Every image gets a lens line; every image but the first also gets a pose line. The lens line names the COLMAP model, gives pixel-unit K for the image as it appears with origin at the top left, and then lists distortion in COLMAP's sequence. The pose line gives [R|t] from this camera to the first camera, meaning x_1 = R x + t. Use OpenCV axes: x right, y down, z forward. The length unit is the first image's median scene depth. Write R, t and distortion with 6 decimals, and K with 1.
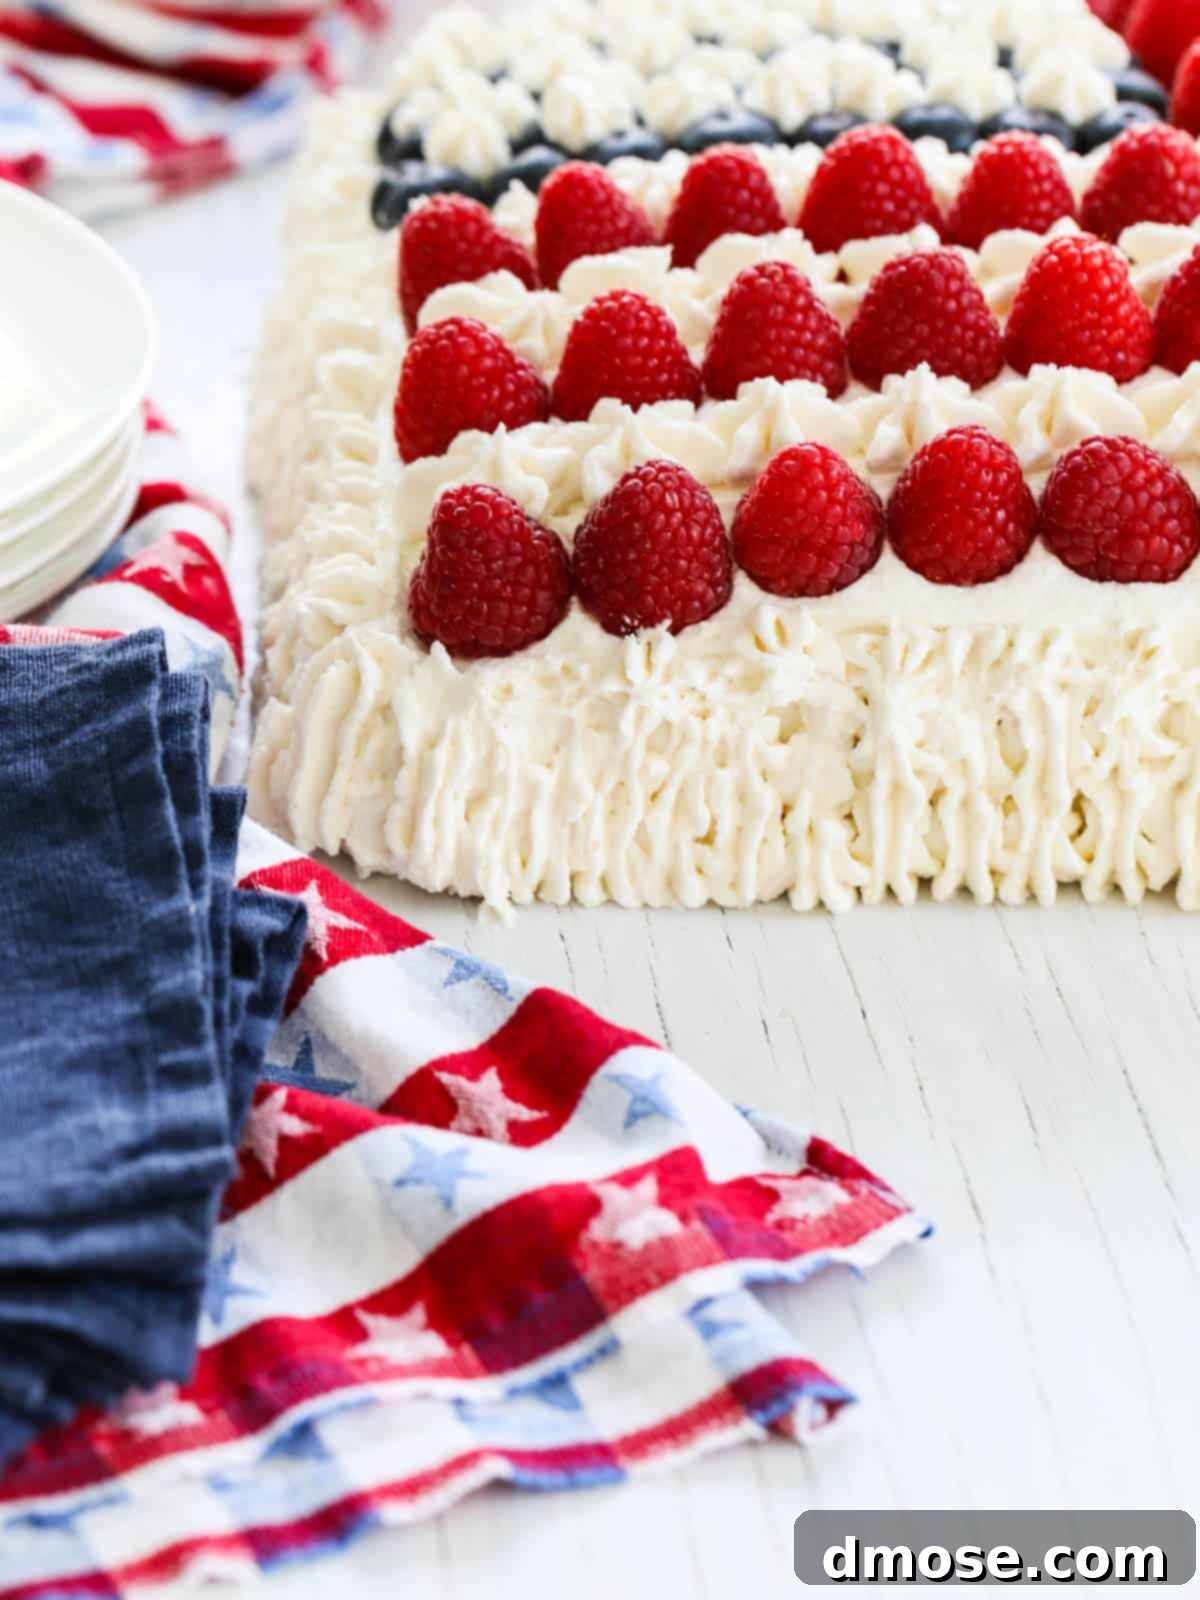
lens RADIAL K [[5626.8, 0, 604.1], [0, 5626.8, 805.2], [0, 0, 1]] dist [-0.066155, 0.000000]
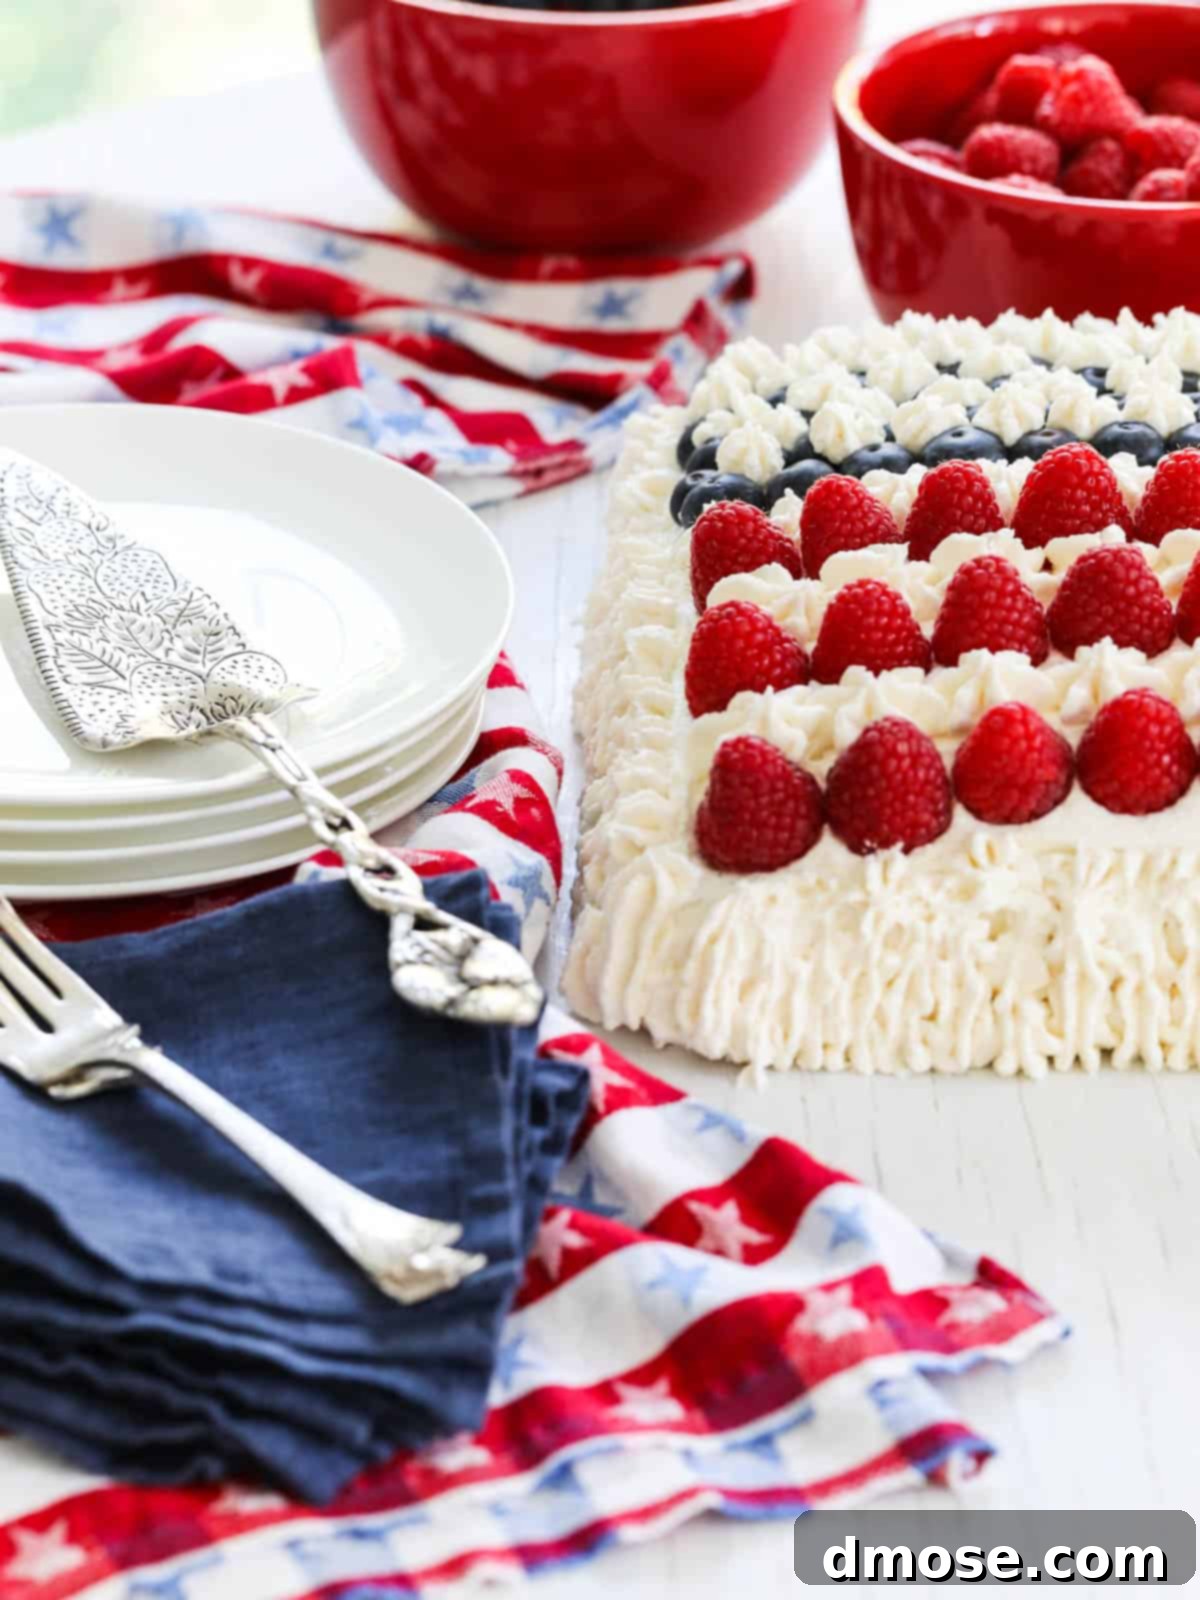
lens RADIAL K [[5626.8, 0, 594.5], [0, 5626.8, 802.1], [0, 0, 1]] dist [-0.066155, 0.000000]
pose [[0.996230, 0.000680, -0.086744, 0.052113], [-0.002520, 0.999774, -0.021111, -0.015374], [0.086710, 0.021250, 0.996007, -0.257113]]
